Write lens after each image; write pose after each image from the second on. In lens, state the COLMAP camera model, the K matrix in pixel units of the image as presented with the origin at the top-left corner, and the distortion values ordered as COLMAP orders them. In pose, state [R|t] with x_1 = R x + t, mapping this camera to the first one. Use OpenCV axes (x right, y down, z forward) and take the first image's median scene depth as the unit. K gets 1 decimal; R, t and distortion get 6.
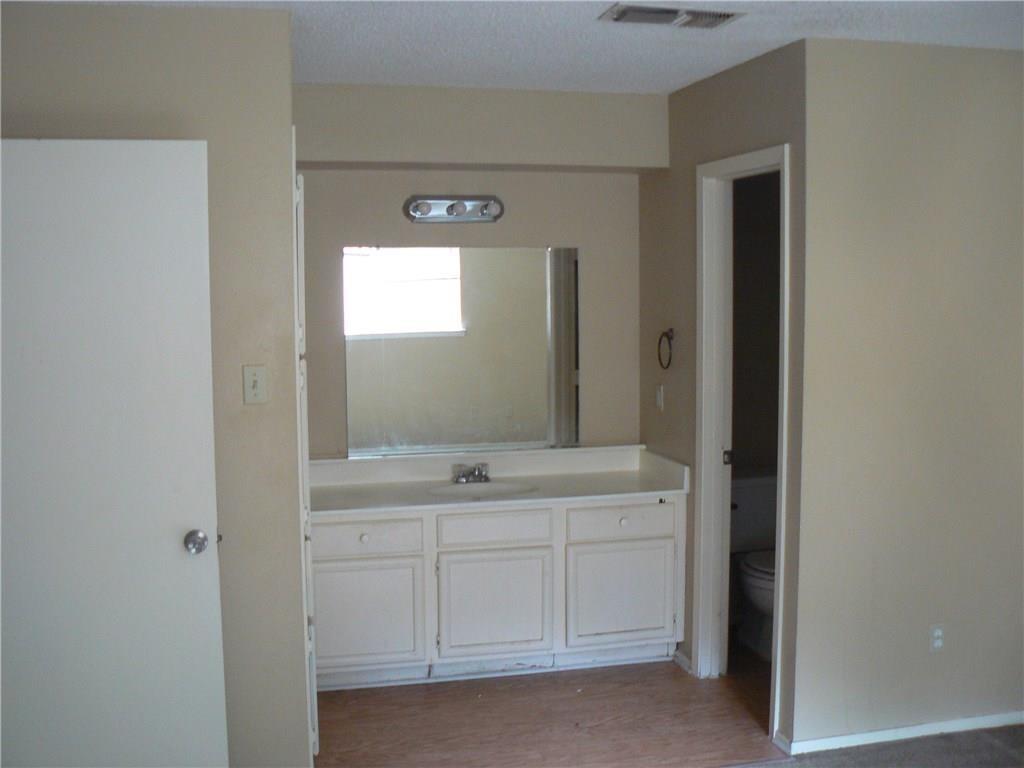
lens RADIAL K [[1096.2, 0, 504.5], [0, 1096.2, 388.4], [0, 0, 1]] dist [-0.190675, 0.205681]
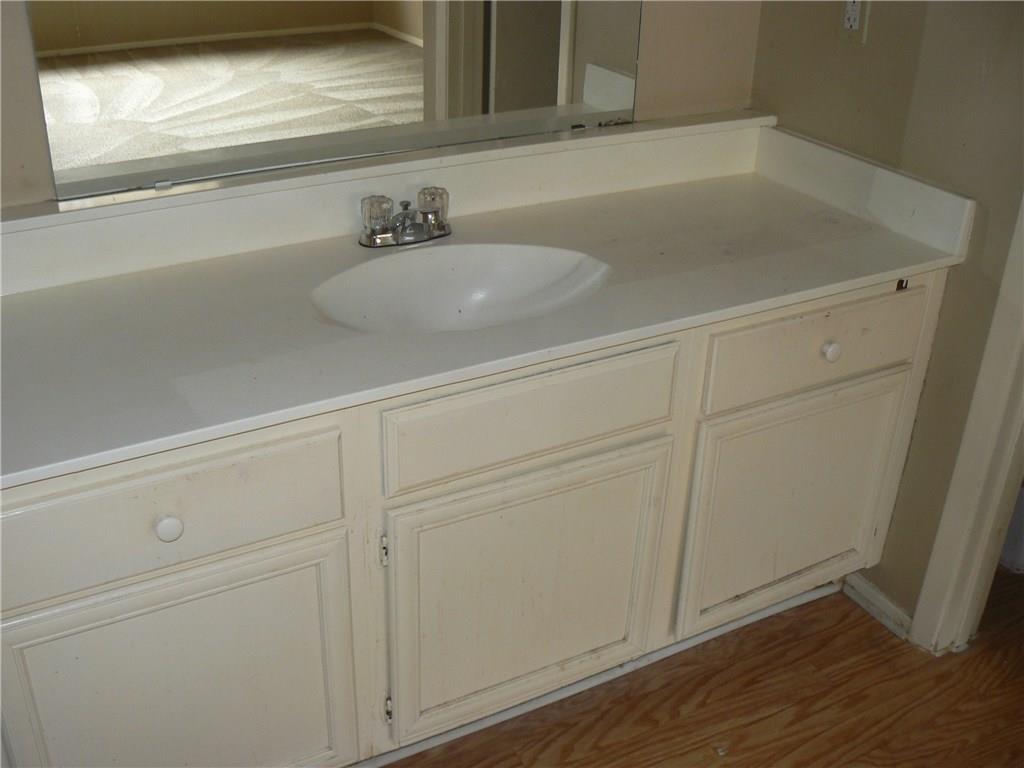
lens RADIAL K [[1096.2, 0, 504.5], [0, 1096.2, 388.4], [0, 0, 1]] dist [-0.190675, 0.205681]
pose [[0.963440, -0.093585, 0.251048, -0.102814], [-0.012203, 0.920712, 0.390052, -0.014918], [-0.267646, -0.378856, 0.885909, 0.683552]]
